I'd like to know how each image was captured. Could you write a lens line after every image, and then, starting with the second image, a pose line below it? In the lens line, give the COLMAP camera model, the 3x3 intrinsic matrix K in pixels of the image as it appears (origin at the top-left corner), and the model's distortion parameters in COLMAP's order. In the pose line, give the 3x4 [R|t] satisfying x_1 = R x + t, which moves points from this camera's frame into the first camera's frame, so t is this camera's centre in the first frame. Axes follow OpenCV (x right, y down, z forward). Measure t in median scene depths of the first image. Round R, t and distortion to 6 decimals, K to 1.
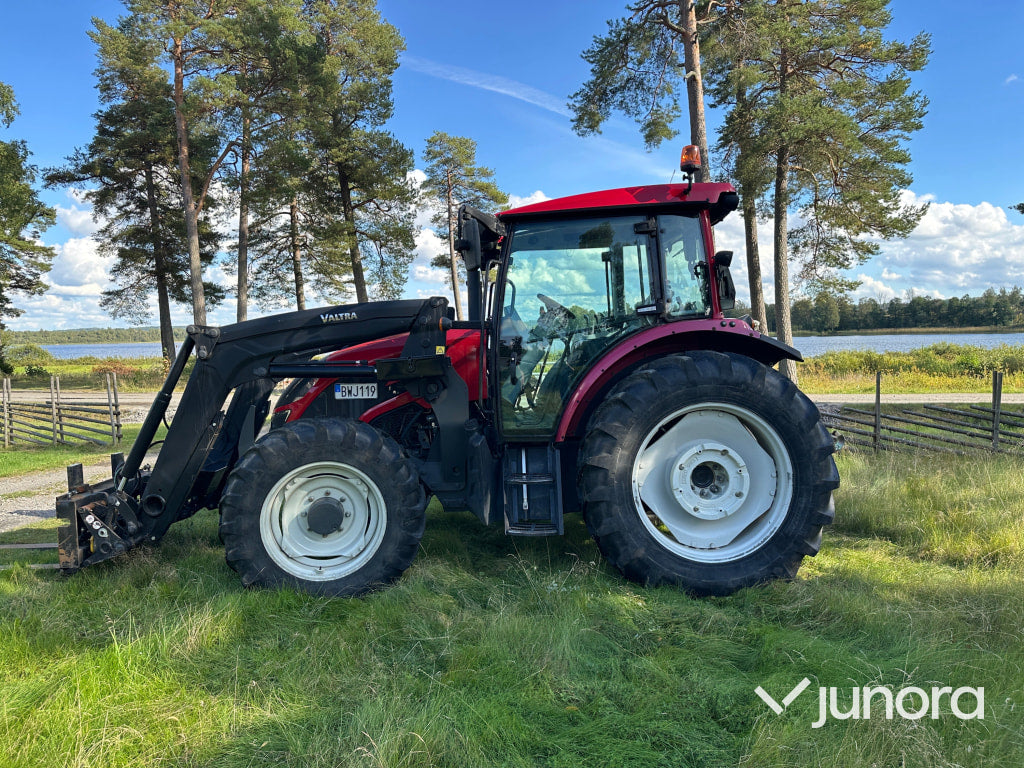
lens RADIAL K [[725.2, 0, 509.7], [0, 725.2, 383.7], [0, 0, 1]] dist [0.042584, -0.050573]
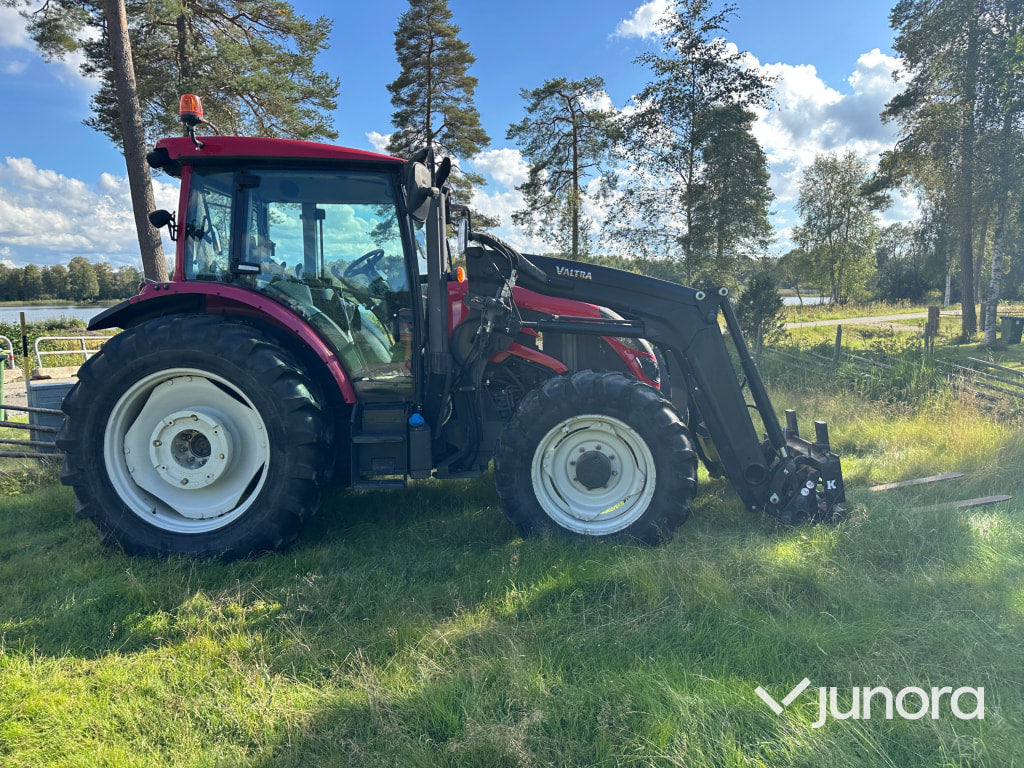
lens RADIAL K [[725.2, 0, 522.5], [0, 725.2, 383.8], [0, 0, 1]] dist [0.042584, -0.050573]
pose [[0.566864, -0.087214, 0.819182, -0.166463], [0.054427, 0.996173, 0.068394, -0.003238], [-0.822011, 0.005815, 0.569441, 0.135671]]
